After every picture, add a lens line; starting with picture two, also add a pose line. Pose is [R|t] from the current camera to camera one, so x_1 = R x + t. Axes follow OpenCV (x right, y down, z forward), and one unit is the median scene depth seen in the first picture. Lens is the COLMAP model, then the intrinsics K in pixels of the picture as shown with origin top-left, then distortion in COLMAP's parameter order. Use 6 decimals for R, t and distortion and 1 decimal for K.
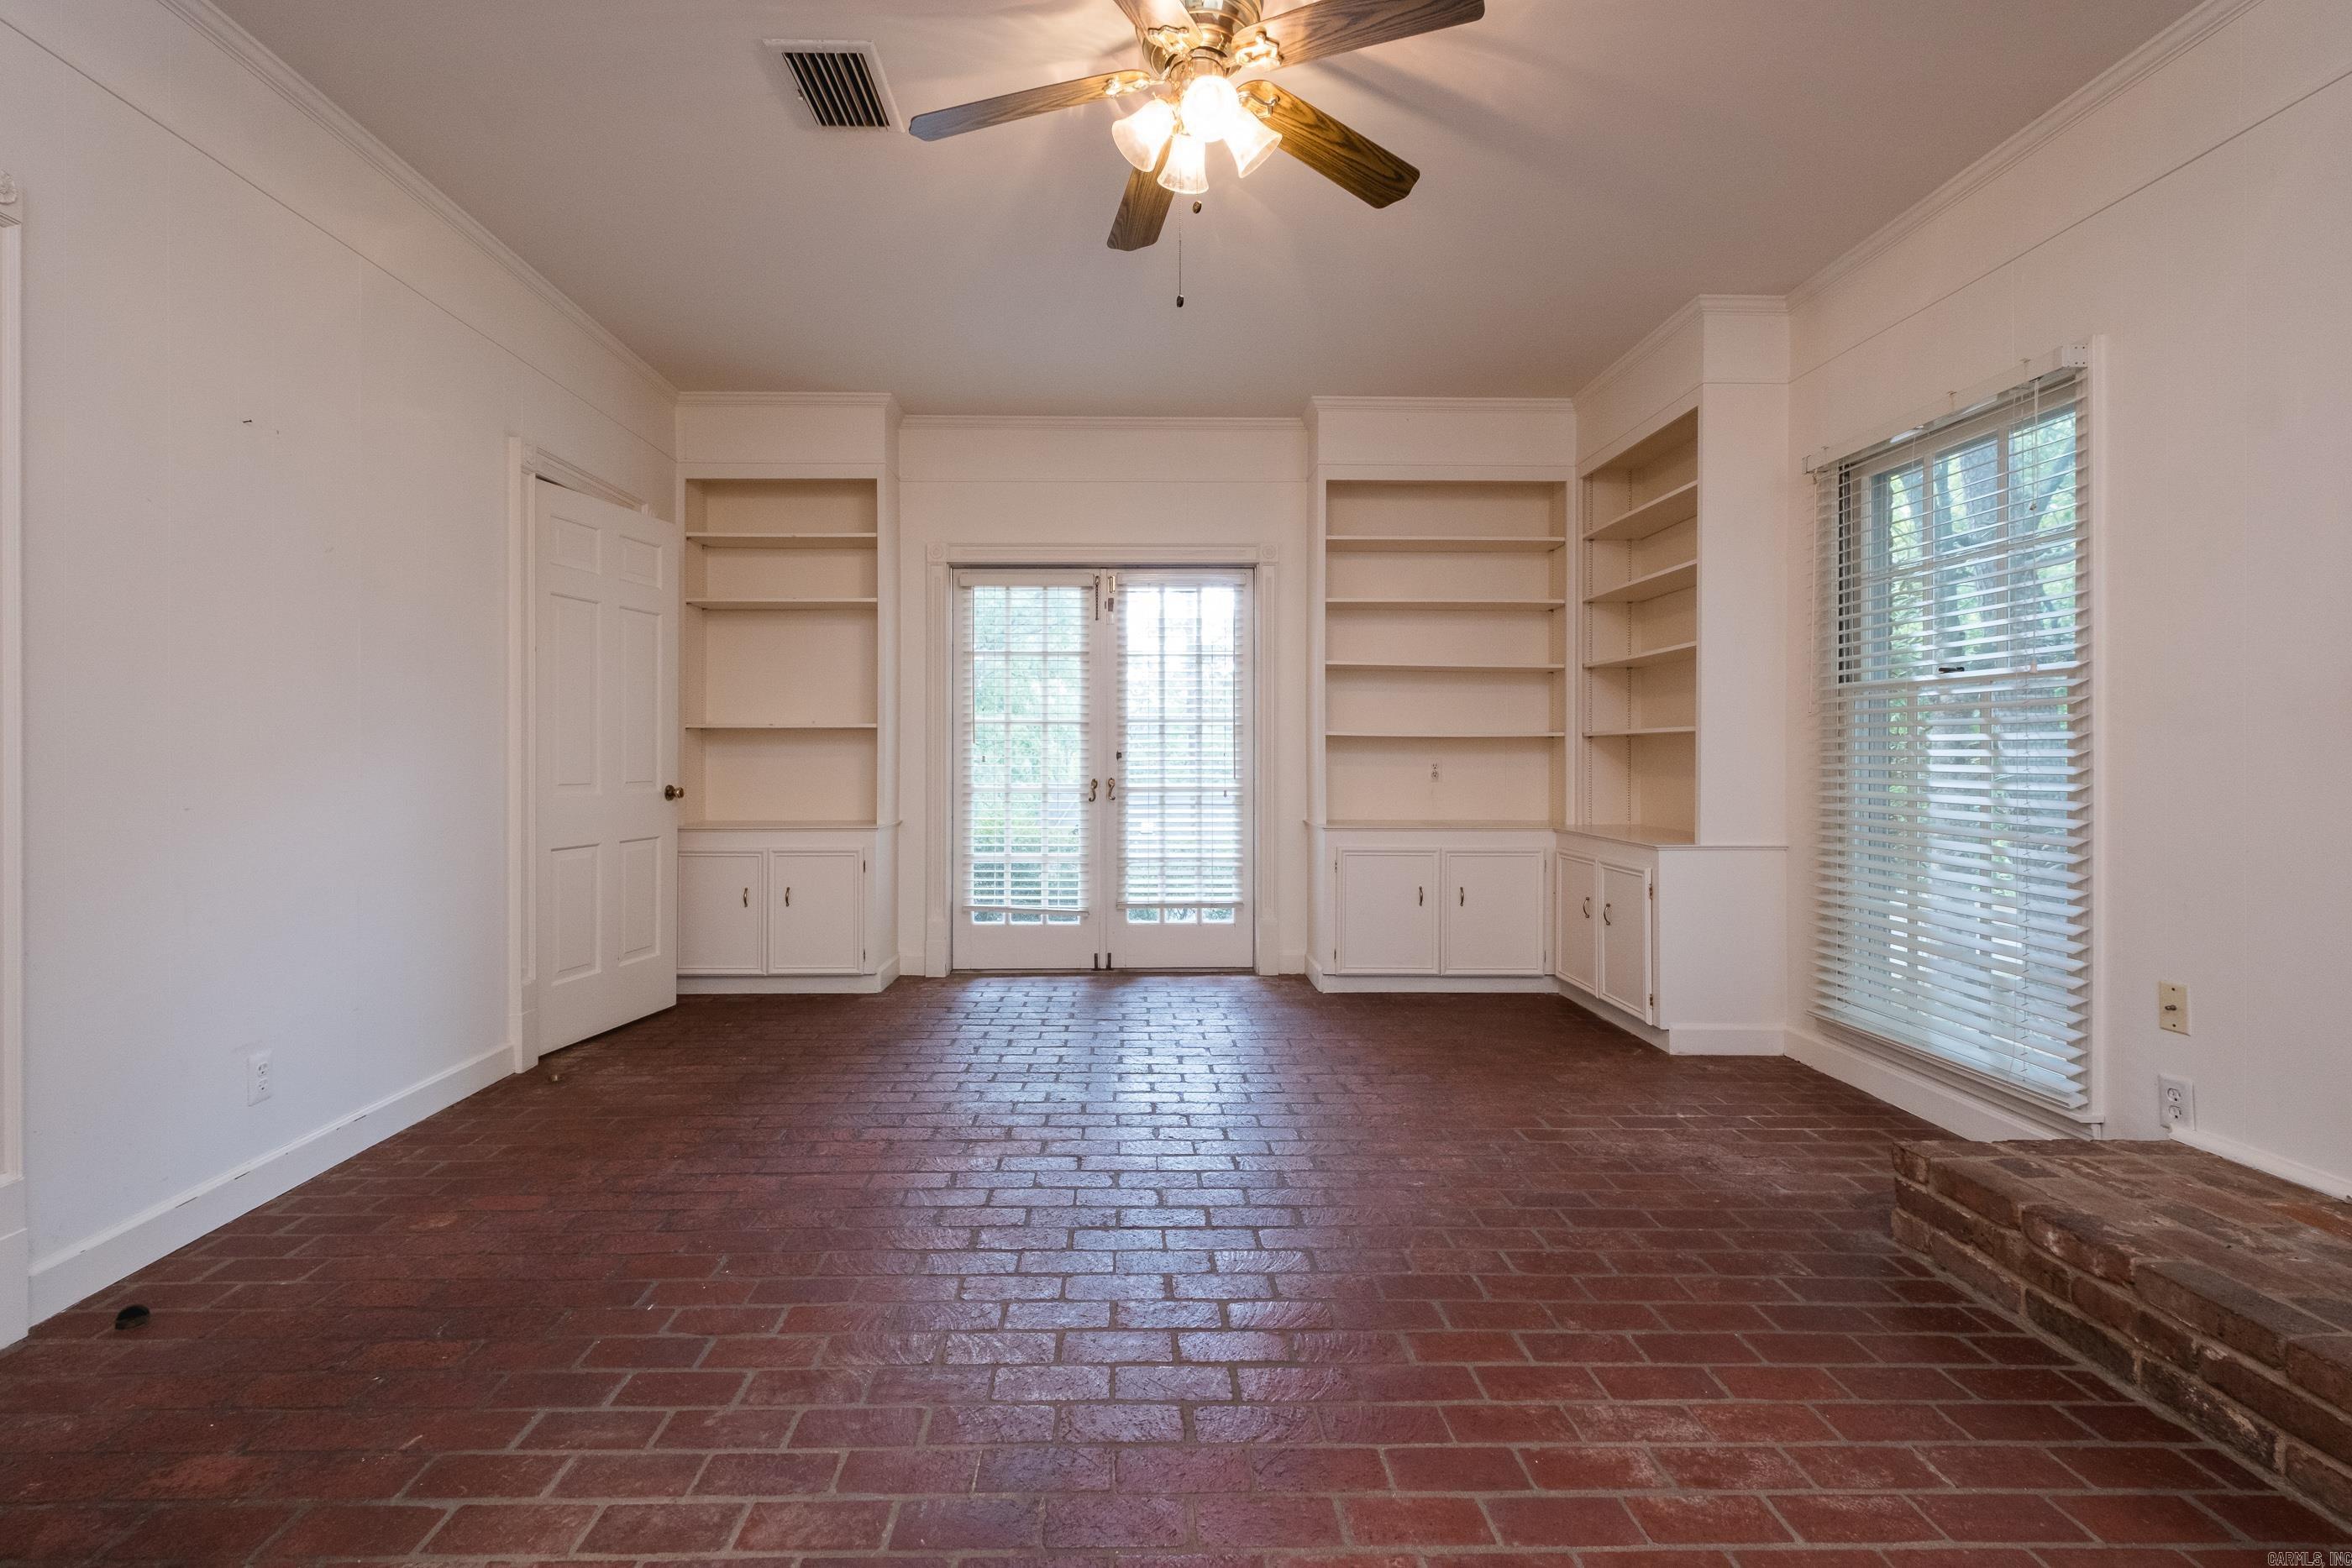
lens RADIAL K [[1031.3, 0, 1147.9], [0, 1031.3, 754.8], [0, 0, 1]] dist [0.002682, -0.002895]
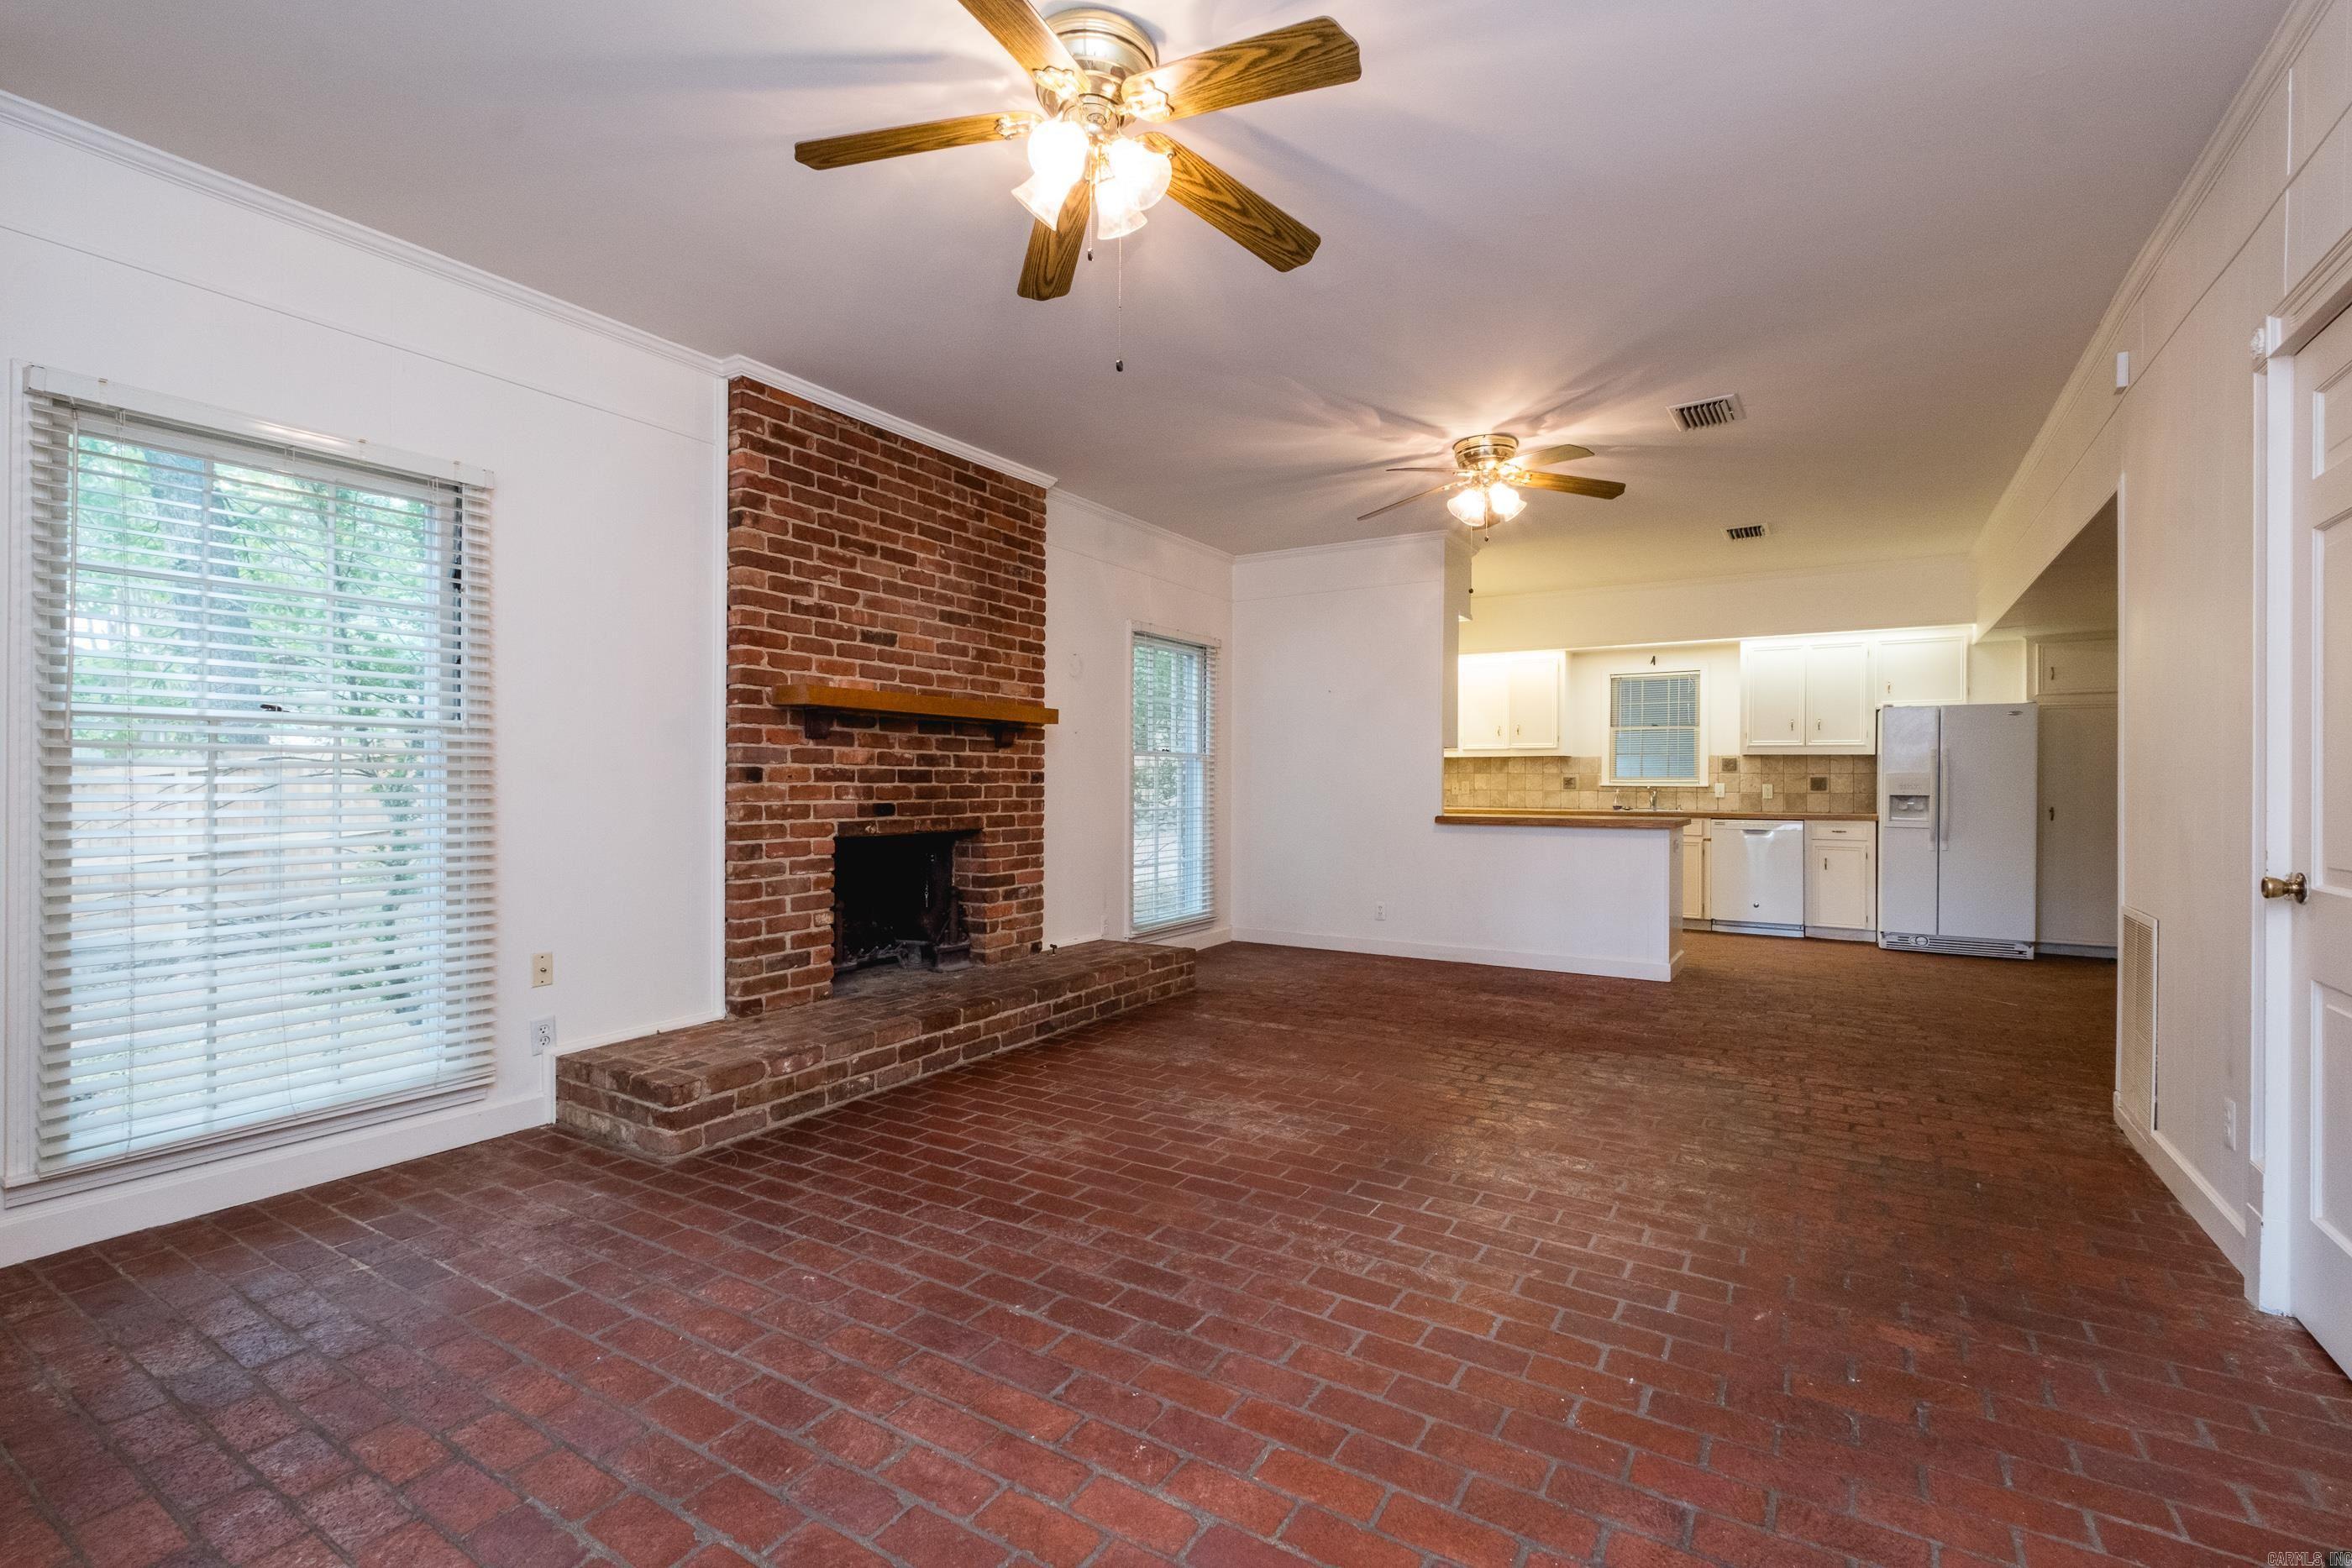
lens RADIAL K [[1031.3, 0, 1208.0], [0, 1031.3, 780.3], [0, 0, 1]] dist [0.002682, -0.002895]
pose [[-0.850000, -0.005610, 0.526753, -0.268333], [-0.004850, 0.999984, 0.002824, -0.012629], [-0.526761, -0.000154, -0.850014, 0.839296]]
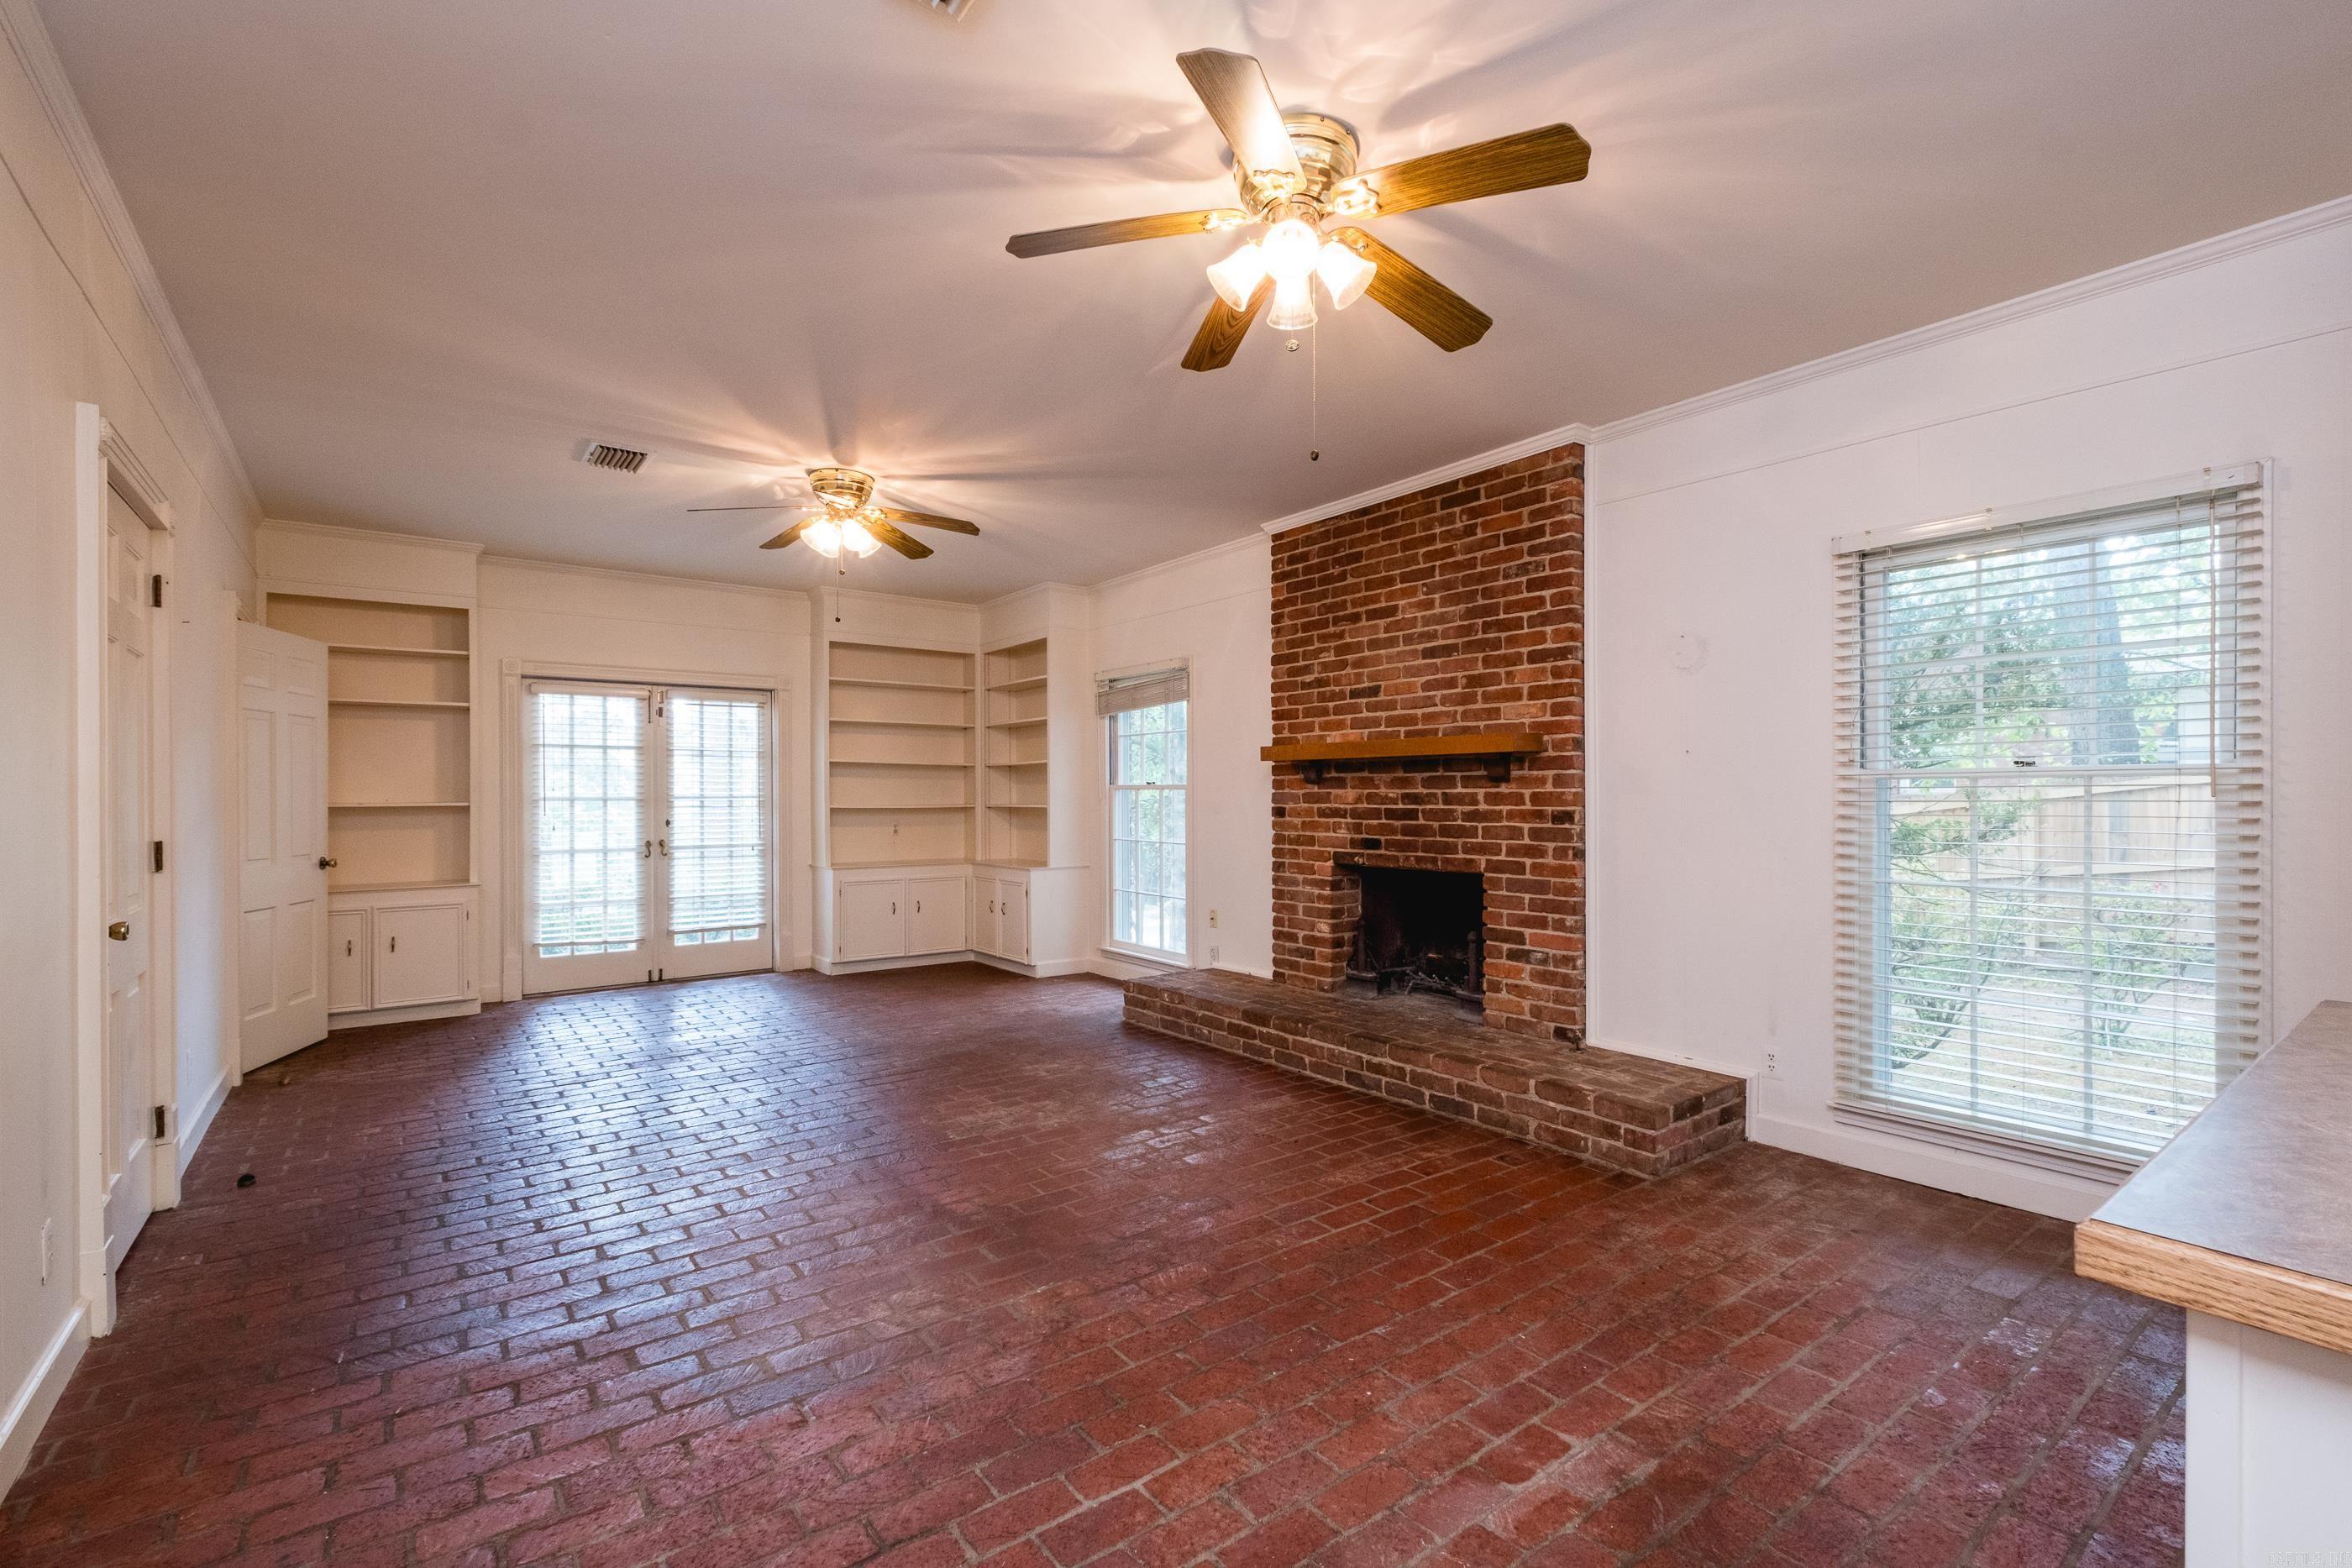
lens RADIAL K [[1031.3, 0, 1177.4], [0, 1031.3, 792.6], [0, 0, 1]] dist [0.002682, -0.002895]
pose [[0.806830, -0.003851, 0.590772, -0.303905], [0.006754, 0.999974, -0.002705, -0.032292], [-0.590746, 0.006172, 0.806834, -0.516264]]
